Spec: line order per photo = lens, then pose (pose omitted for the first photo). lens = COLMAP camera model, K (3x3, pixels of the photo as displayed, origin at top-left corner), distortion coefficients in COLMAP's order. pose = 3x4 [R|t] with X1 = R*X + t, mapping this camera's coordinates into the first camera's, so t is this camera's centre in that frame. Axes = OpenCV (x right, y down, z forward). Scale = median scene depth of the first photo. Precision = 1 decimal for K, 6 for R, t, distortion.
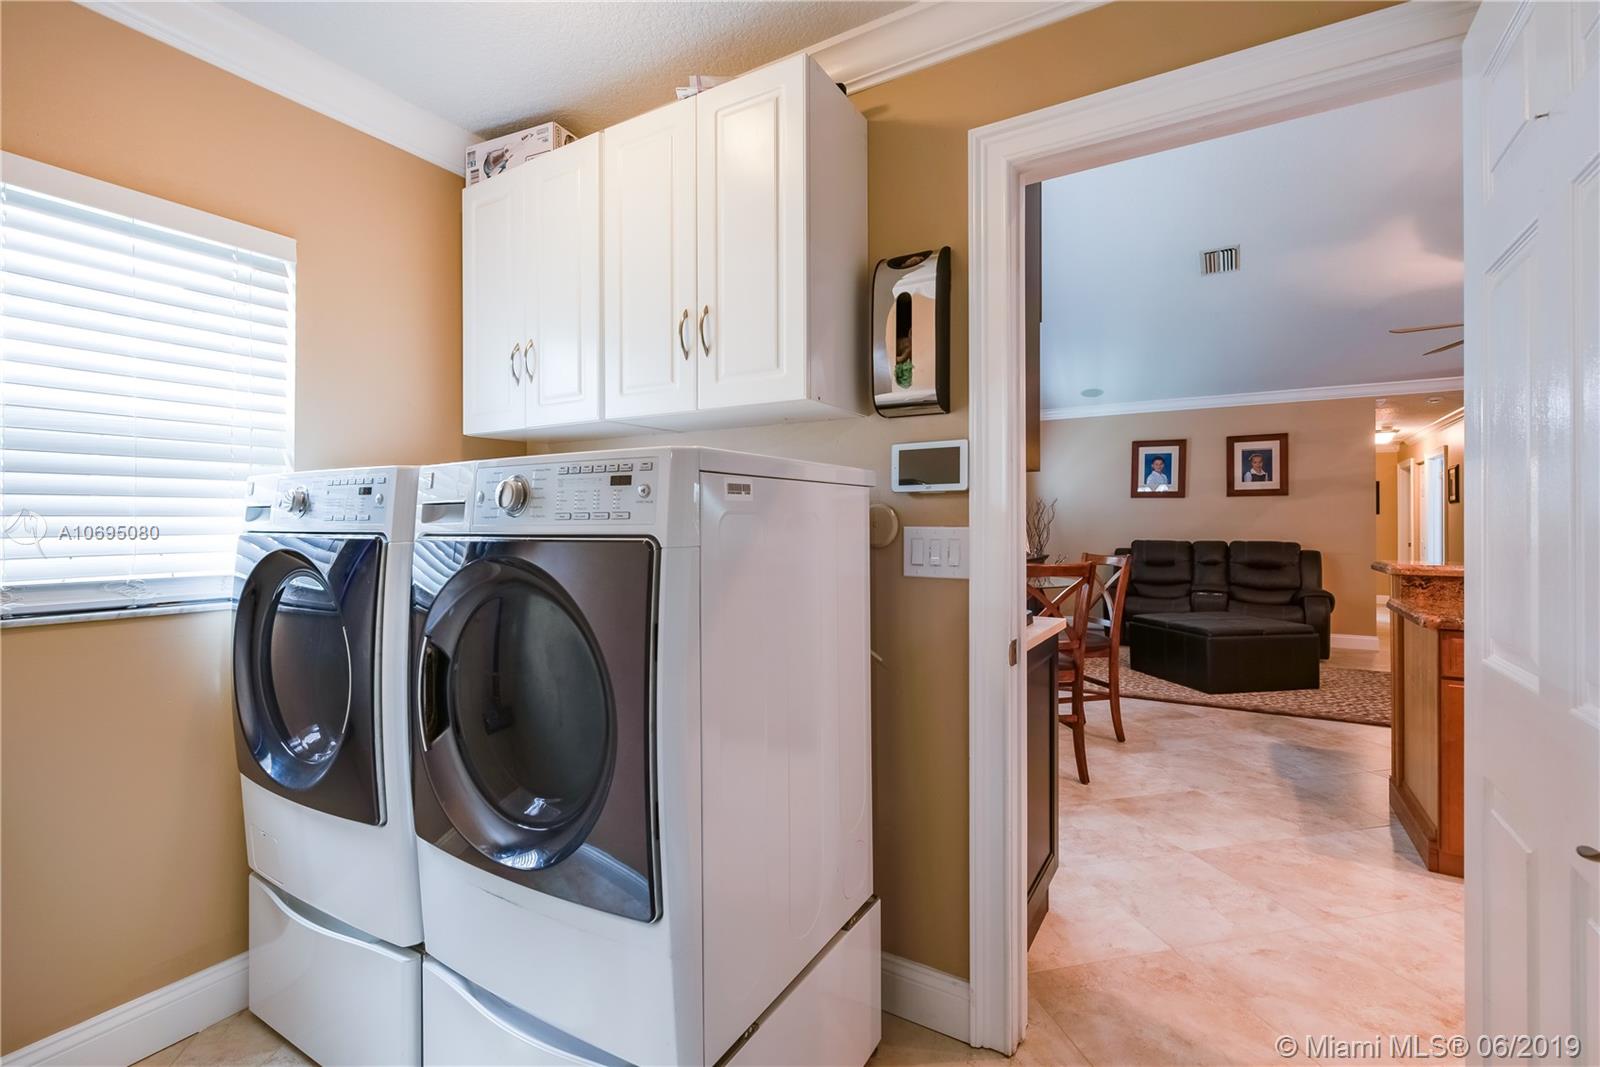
lens RADIAL K [[737.2, 0, 803.8], [0, 737.2, 528.3], [0, 0, 1]] dist [0.000160, -0.000270]
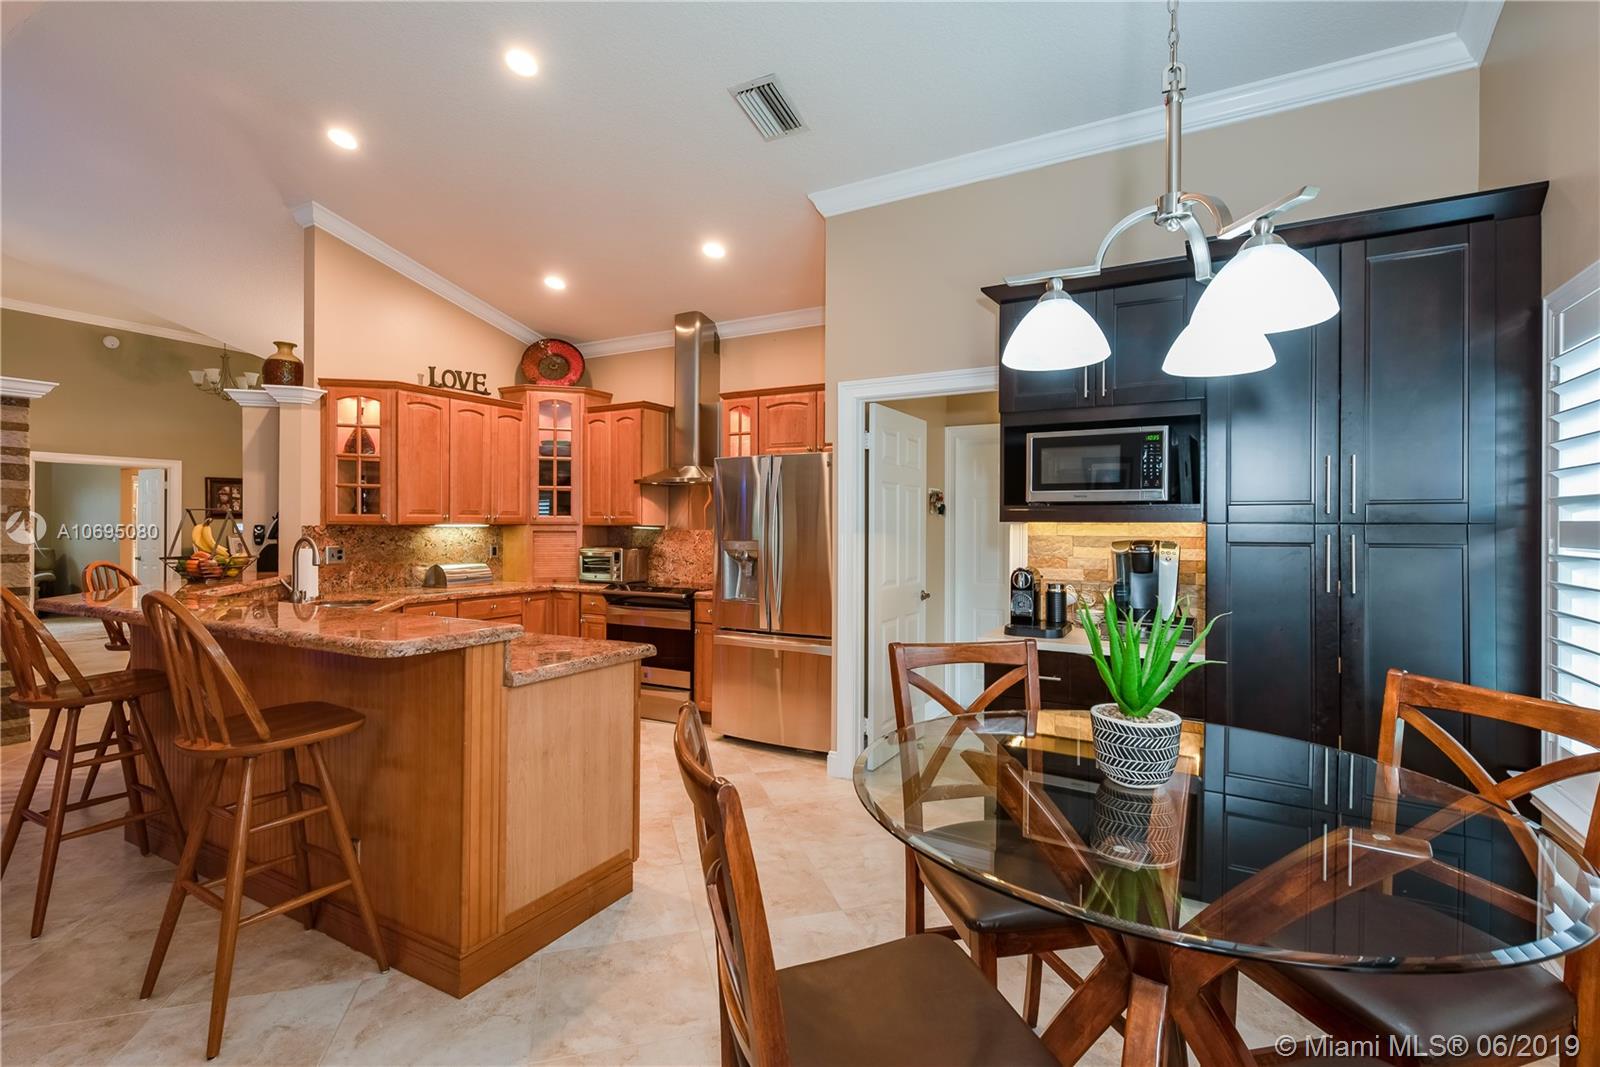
lens RADIAL K [[737.2, 0, 803.8], [0, 737.2, 528.3], [0, 0, 1]] dist [0.000160, -0.000270]
pose [[-0.999766, -0.005541, -0.020917, 0.205161], [-0.005587, 0.999982, 0.002129, -0.022693], [0.020905, 0.002245, -0.999779, 0.682633]]
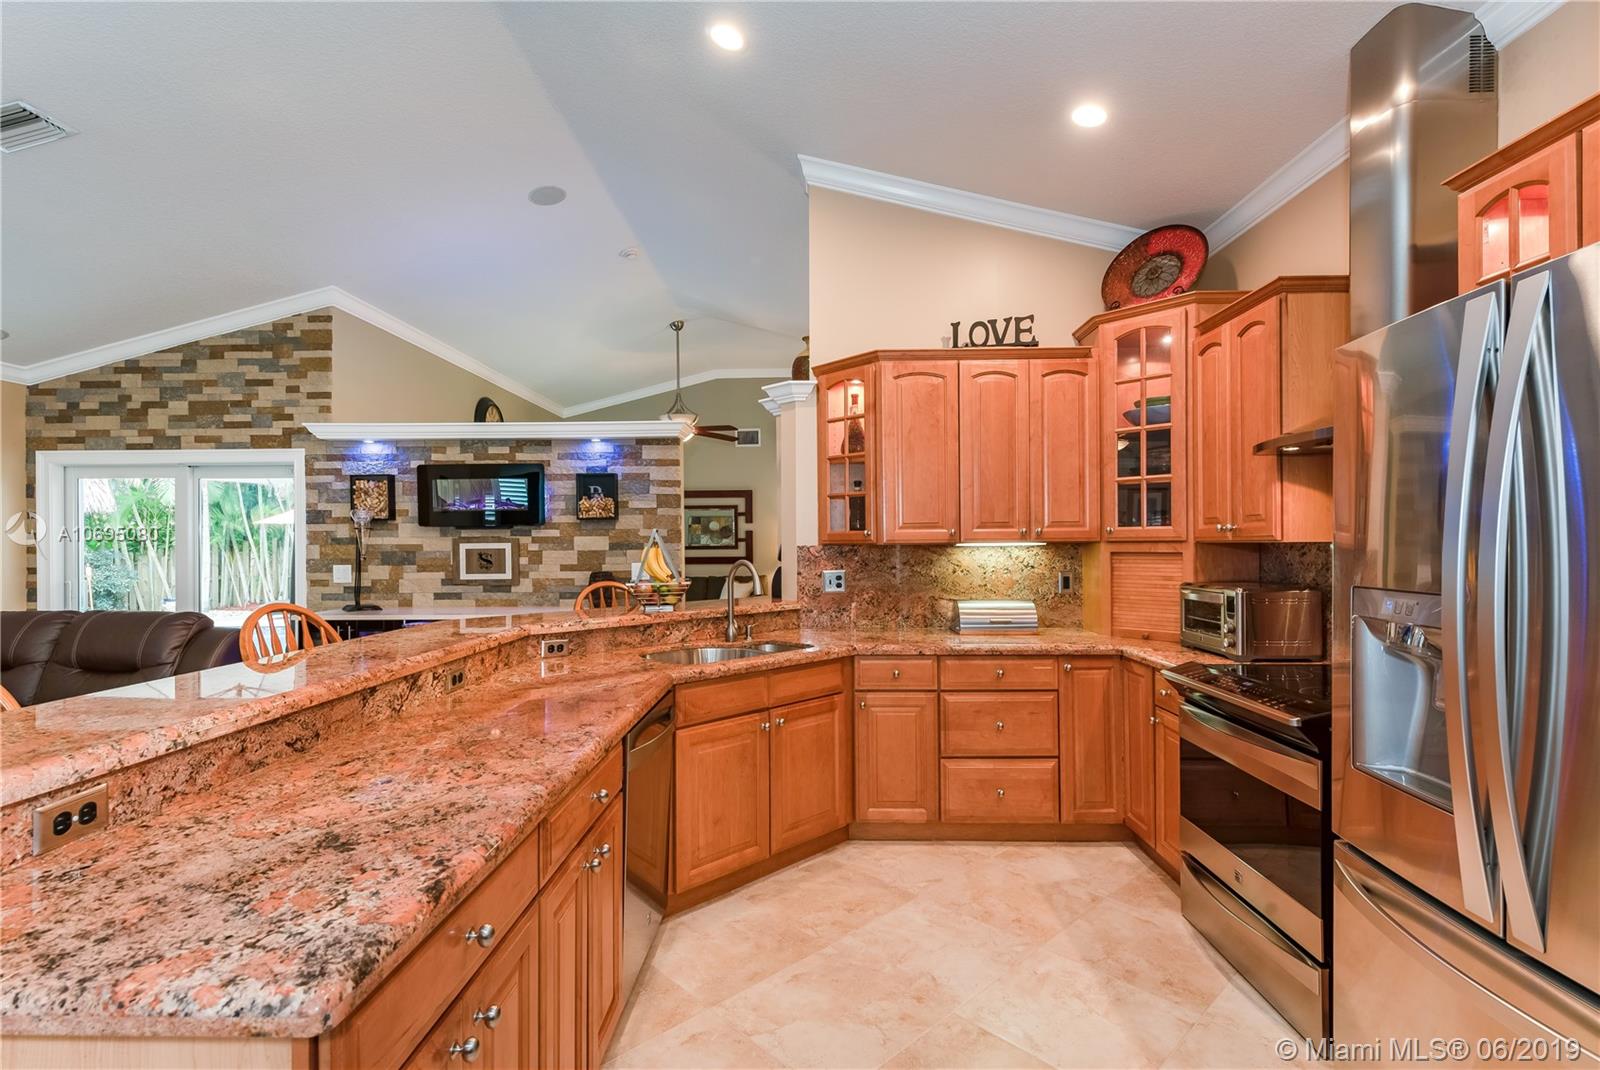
lens RADIAL K [[736.7, 0, 804.2], [0, 736.7, 543.0], [0, 0, 1]] dist [0.000813, -0.000038]
pose [[-0.481676, 0.000567, 0.876349, 0.155175], [0.003578, 0.999993, 0.001319, -0.023919], [-0.876342, 0.003771, -0.481675, 0.306742]]
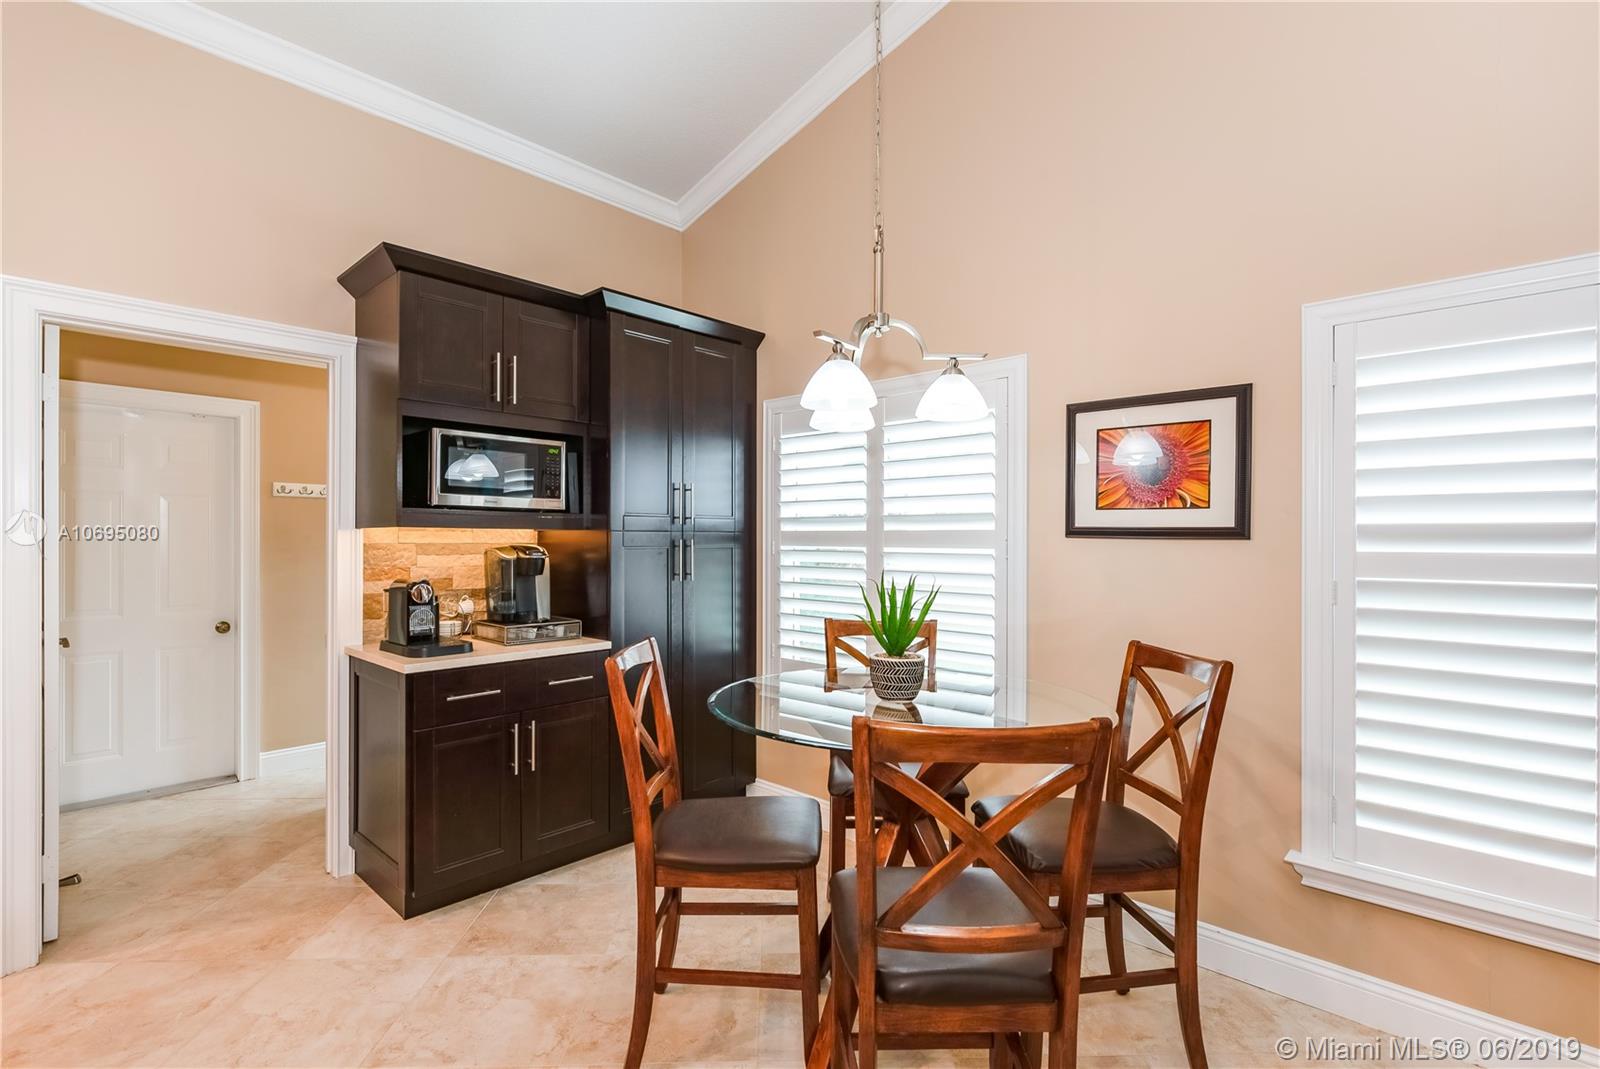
lens RADIAL K [[744.0, 0, 794.8], [0, 744.0, 537.6], [0, 0, 1]] dist [0.001952, 0.000155]
pose [[-0.225083, -0.003654, -0.974333, 0.384237], [-0.002445, 0.999992, -0.003185, -0.020497], [0.974337, 0.001665, -0.225090, 0.538084]]
